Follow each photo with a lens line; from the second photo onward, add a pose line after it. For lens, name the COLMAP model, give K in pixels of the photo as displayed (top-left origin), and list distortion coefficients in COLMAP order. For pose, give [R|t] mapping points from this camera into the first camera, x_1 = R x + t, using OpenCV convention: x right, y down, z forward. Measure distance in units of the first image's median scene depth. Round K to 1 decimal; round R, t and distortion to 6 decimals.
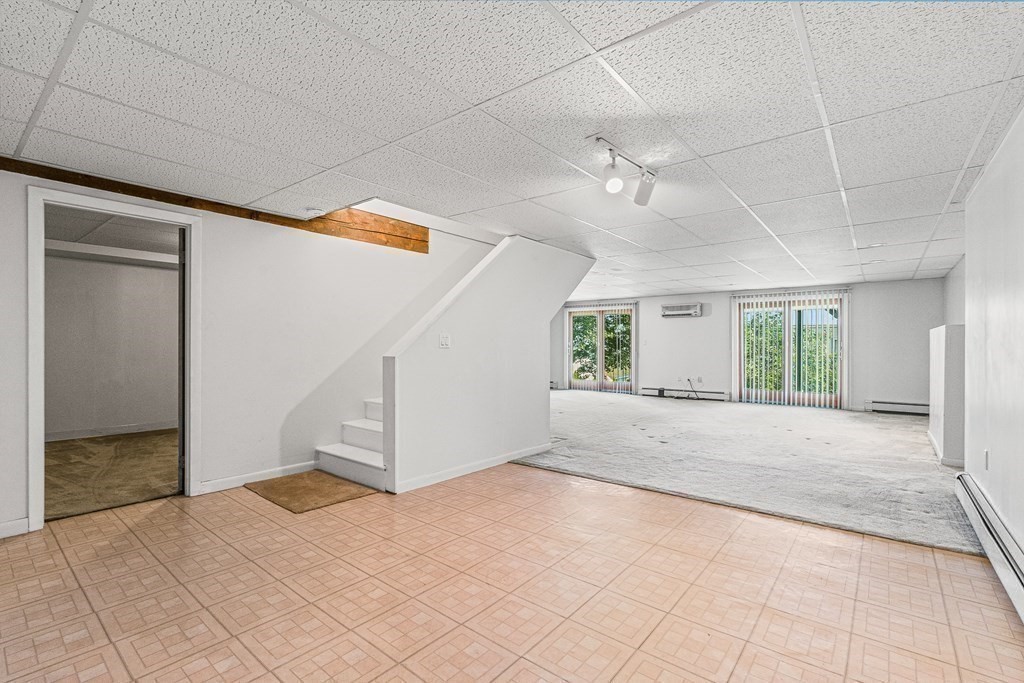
lens RADIAL K [[455.0, 0, 520.0], [0, 455.0, 341.3], [0, 0, 1]] dist [-0.003417, -0.000055]
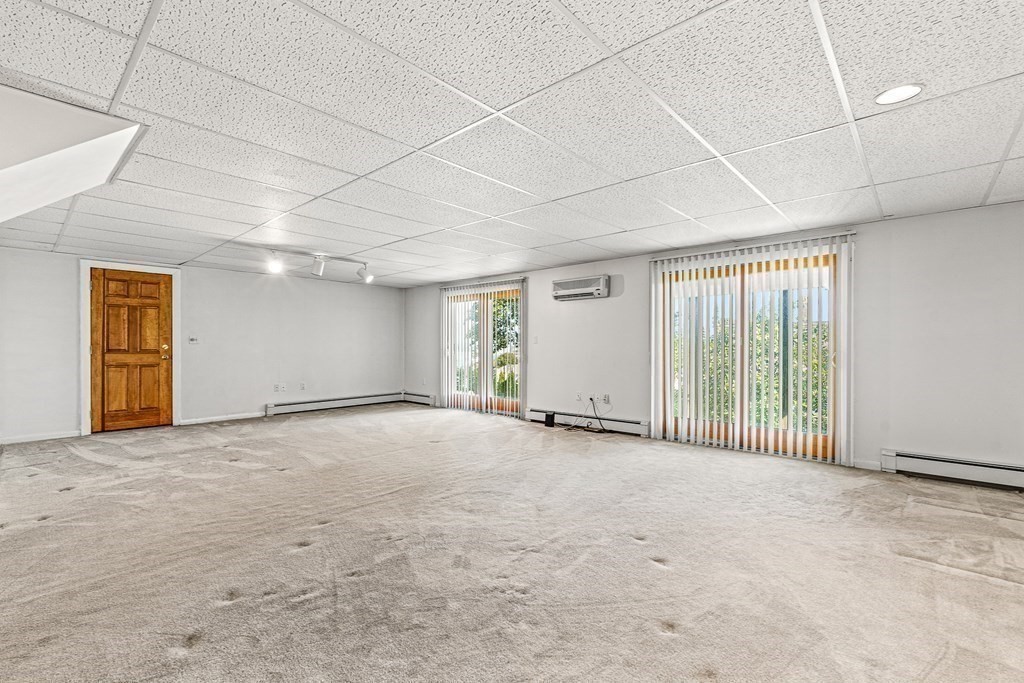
lens RADIAL K [[455.0, 0, 507.9], [0, 455.0, 344.2], [0, 0, 1]] dist [-0.003417, -0.000055]
pose [[0.997956, 0.002723, -0.063845, 0.317378], [-0.002657, 0.999996, 0.001122, 0.009255], [0.063848, -0.000951, 0.997959, 0.394561]]
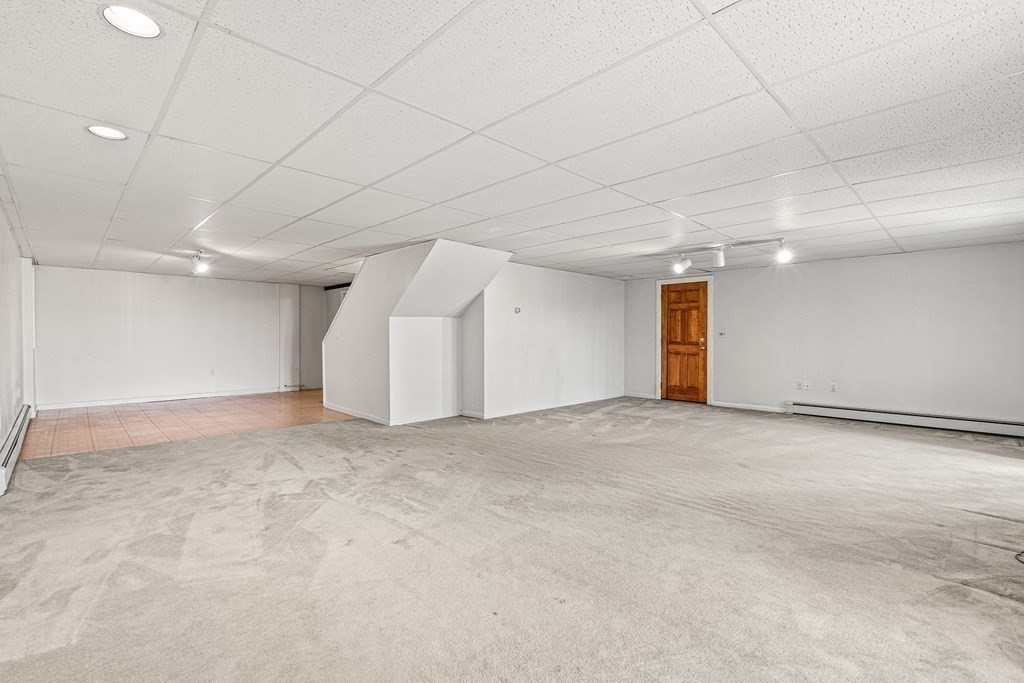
lens RADIAL K [[455.0, 0, 515.4], [0, 455.0, 339.8], [0, 0, 1]] dist [-0.003417, -0.000055]
pose [[-0.095585, 0.007696, -0.995392, 1.126137], [-0.002052, 0.999966, 0.007928, 0.009032], [0.995419, 0.002800, -0.095566, 1.354322]]
